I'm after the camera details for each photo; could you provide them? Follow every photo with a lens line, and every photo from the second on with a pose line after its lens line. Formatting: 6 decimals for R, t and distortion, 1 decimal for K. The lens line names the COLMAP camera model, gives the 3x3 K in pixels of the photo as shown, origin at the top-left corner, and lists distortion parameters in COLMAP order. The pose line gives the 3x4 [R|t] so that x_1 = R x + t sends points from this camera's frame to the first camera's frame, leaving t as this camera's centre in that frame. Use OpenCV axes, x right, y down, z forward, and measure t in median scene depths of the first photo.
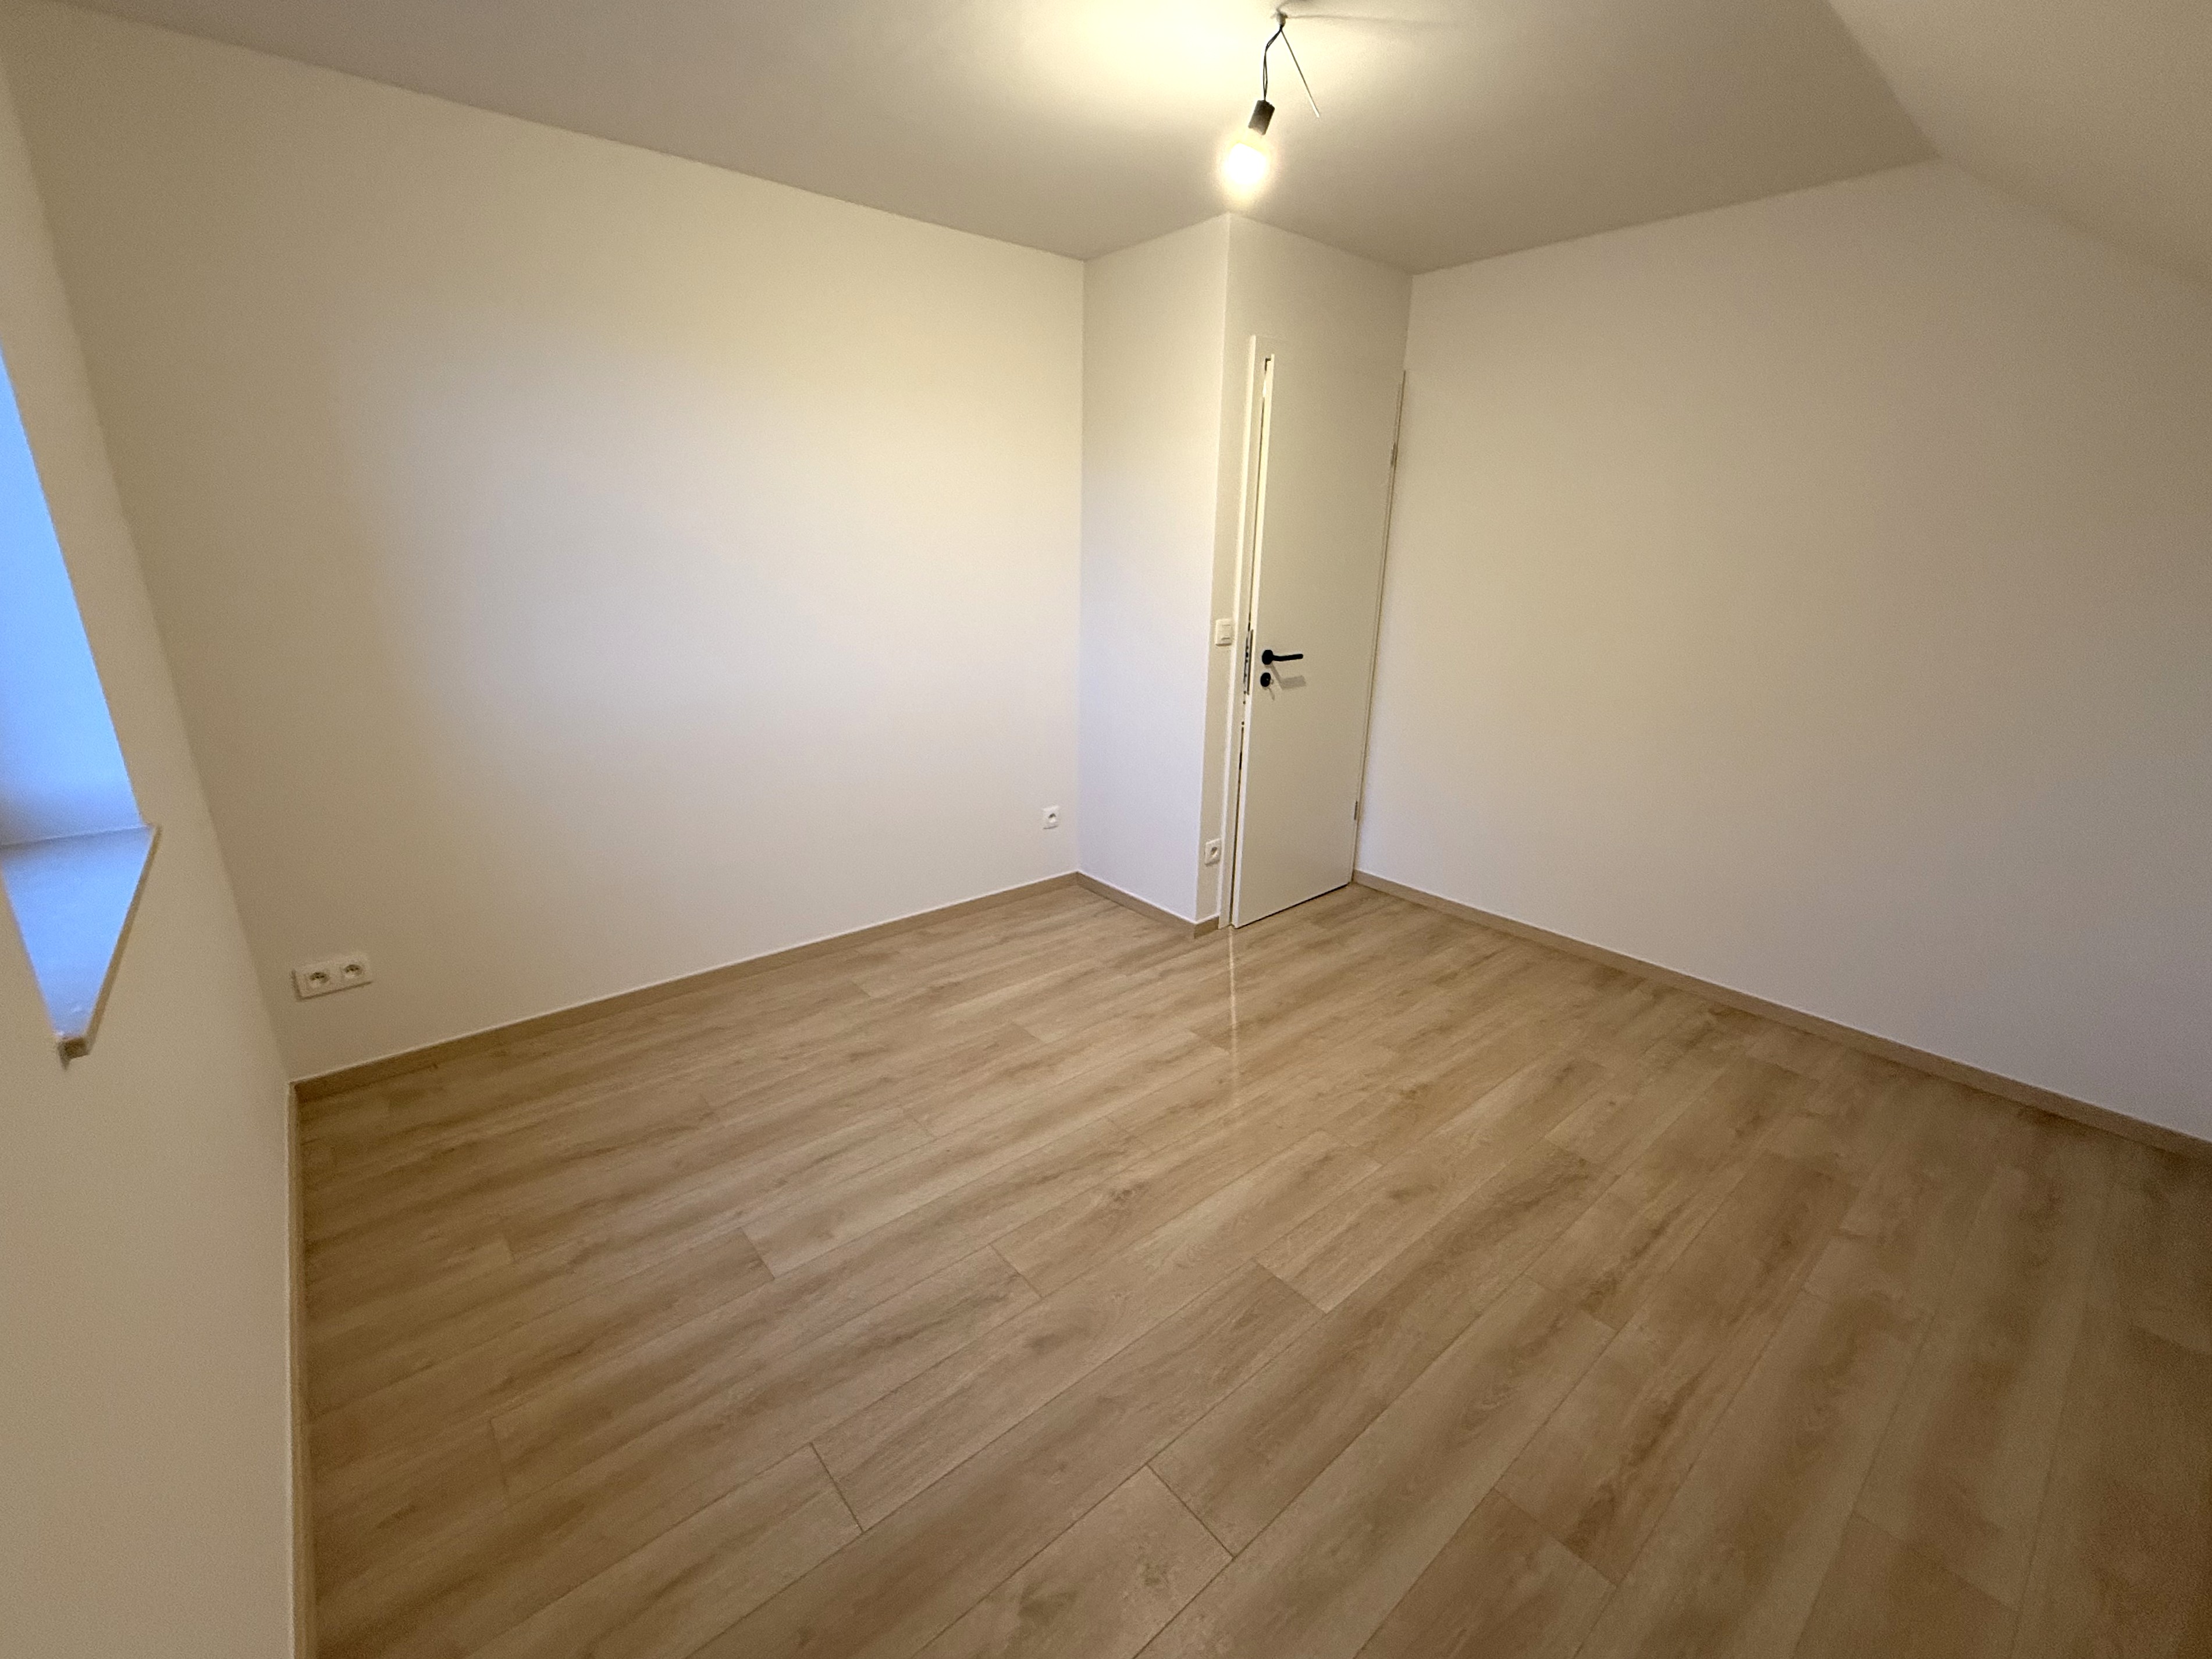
lens RADIAL K [[933.5, 0, 1096.0], [0, 933.5, 834.6], [0, 0, 1]] dist [-0.003638, 0.001049]
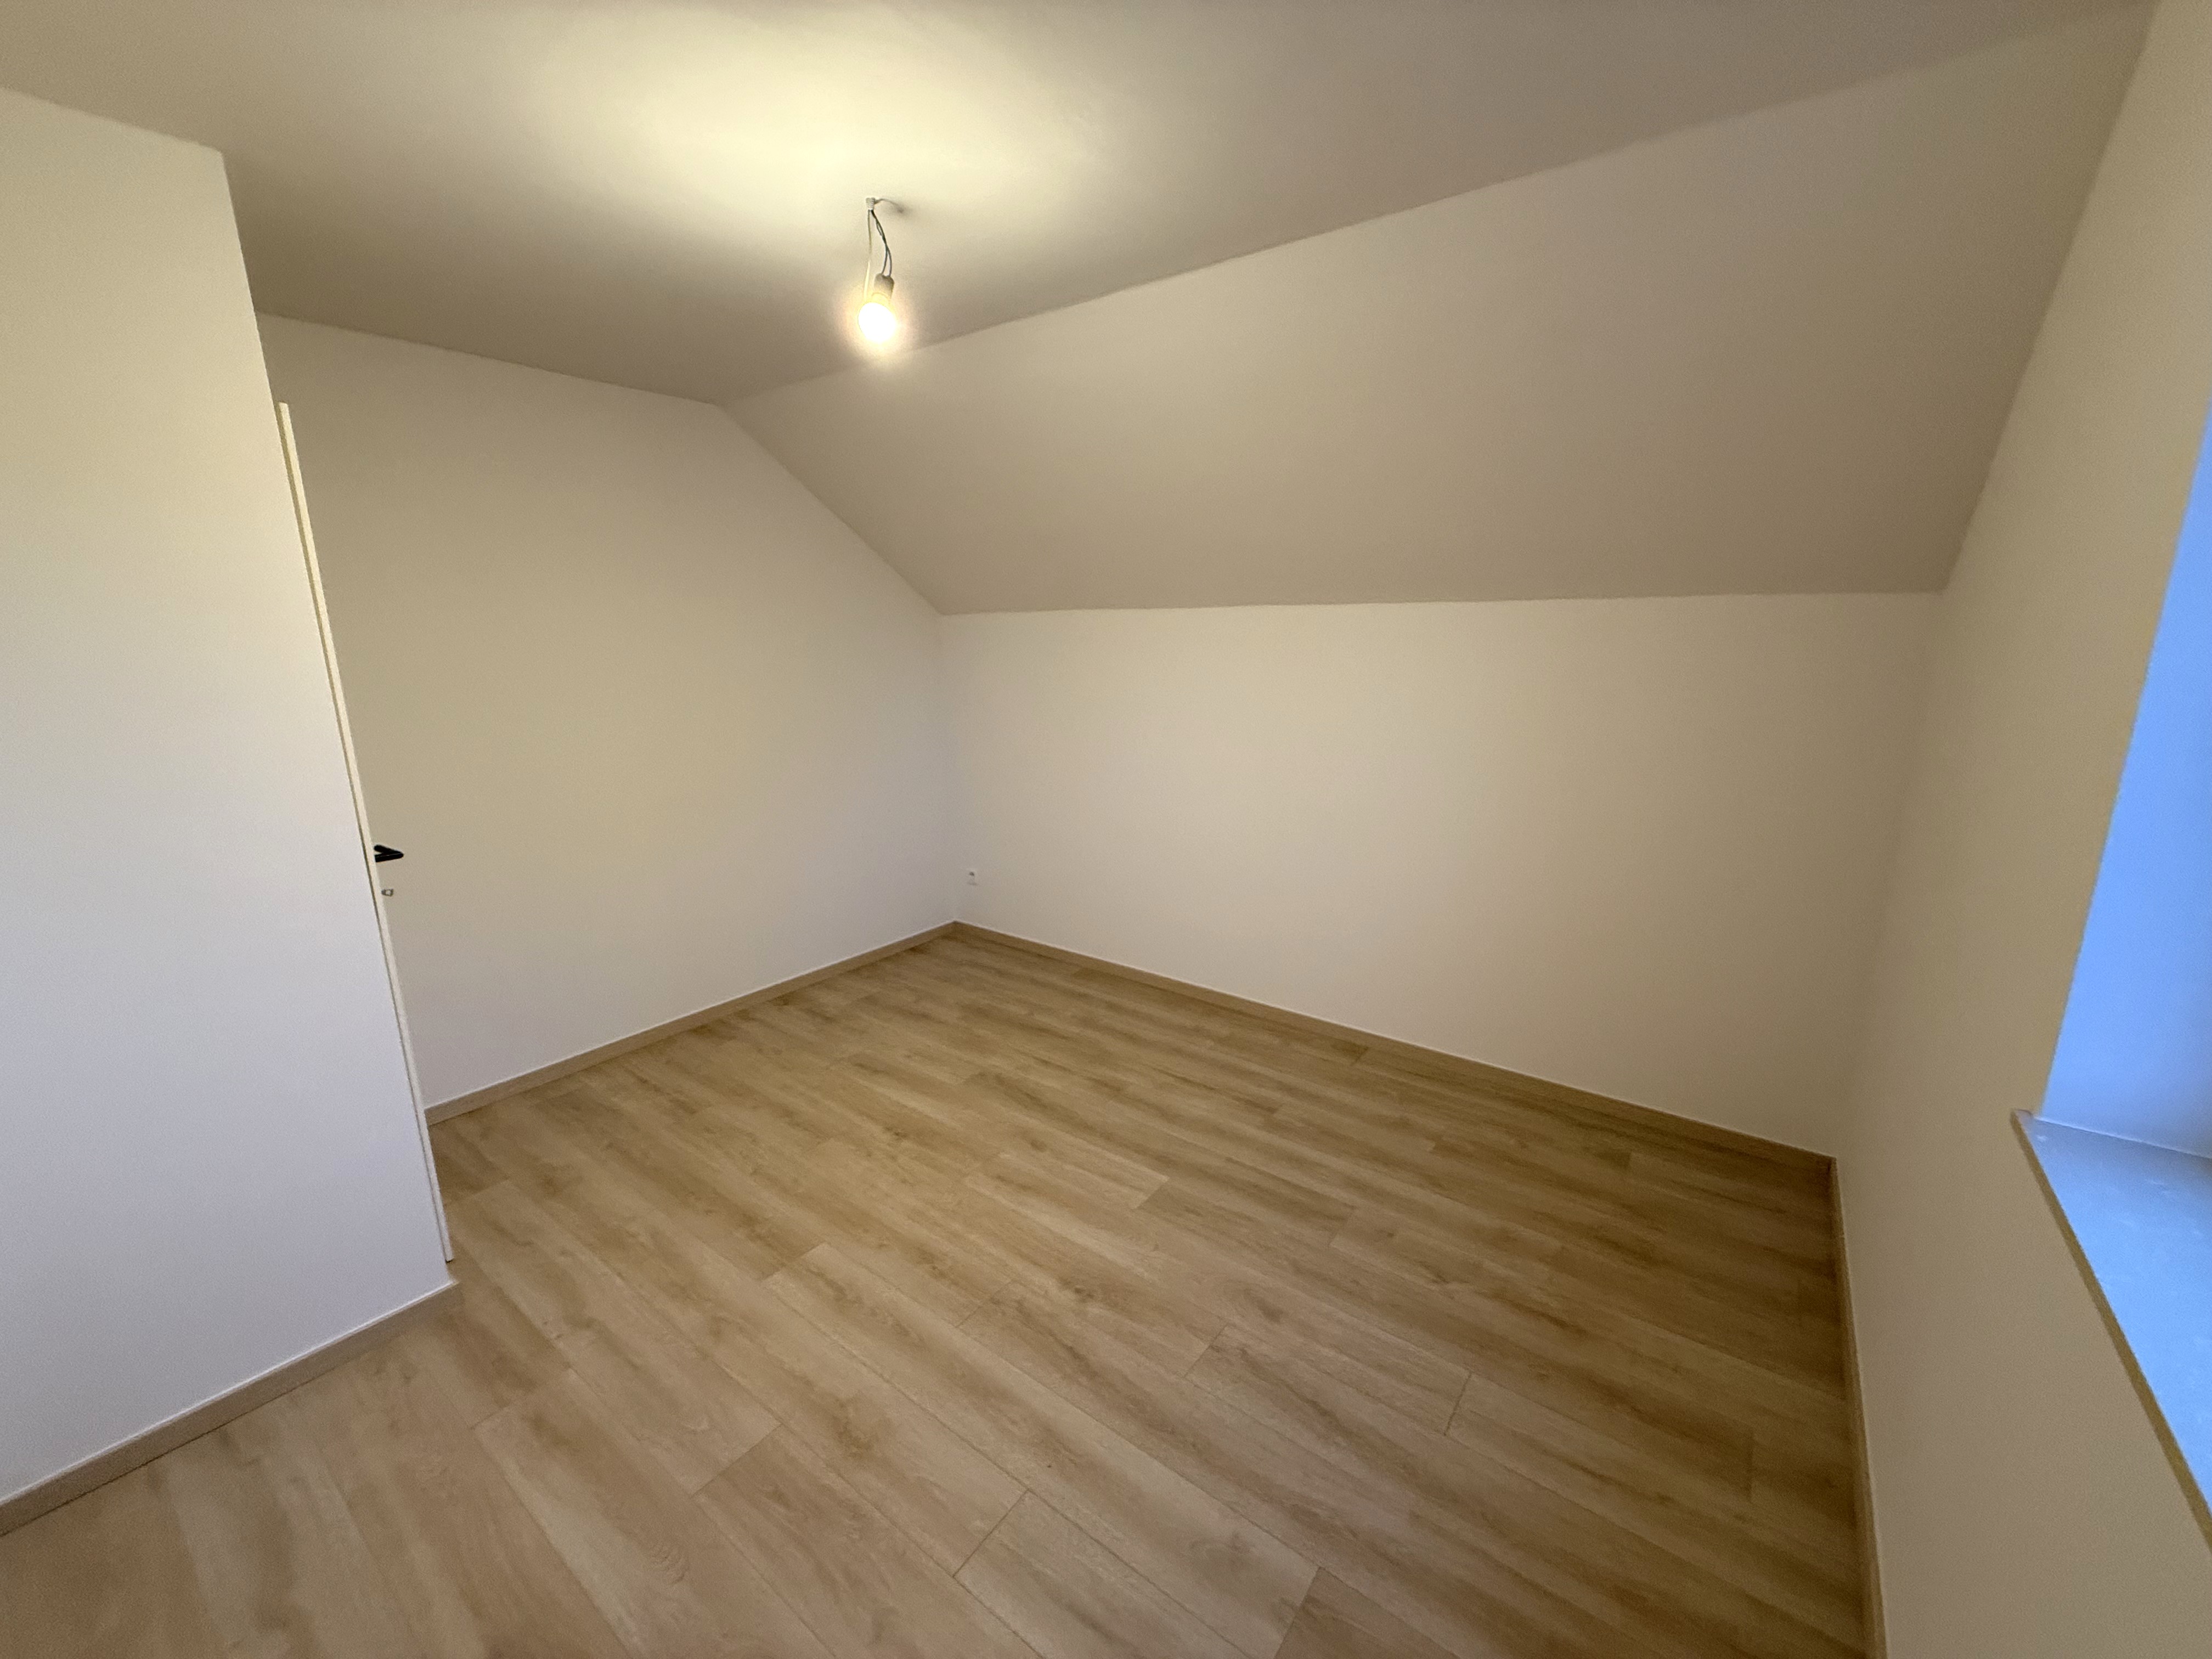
lens RADIAL K [[877.7, 0, 1096.2], [0, 877.7, 829.2], [0, 0, 1]] dist [-0.001431, 0.000503]
pose [[-0.218056, -0.230429, 0.948343, -0.787337], [0.299096, 0.909188, 0.289688, -0.370345], [-0.928974, 0.346813, -0.129334, 0.924433]]
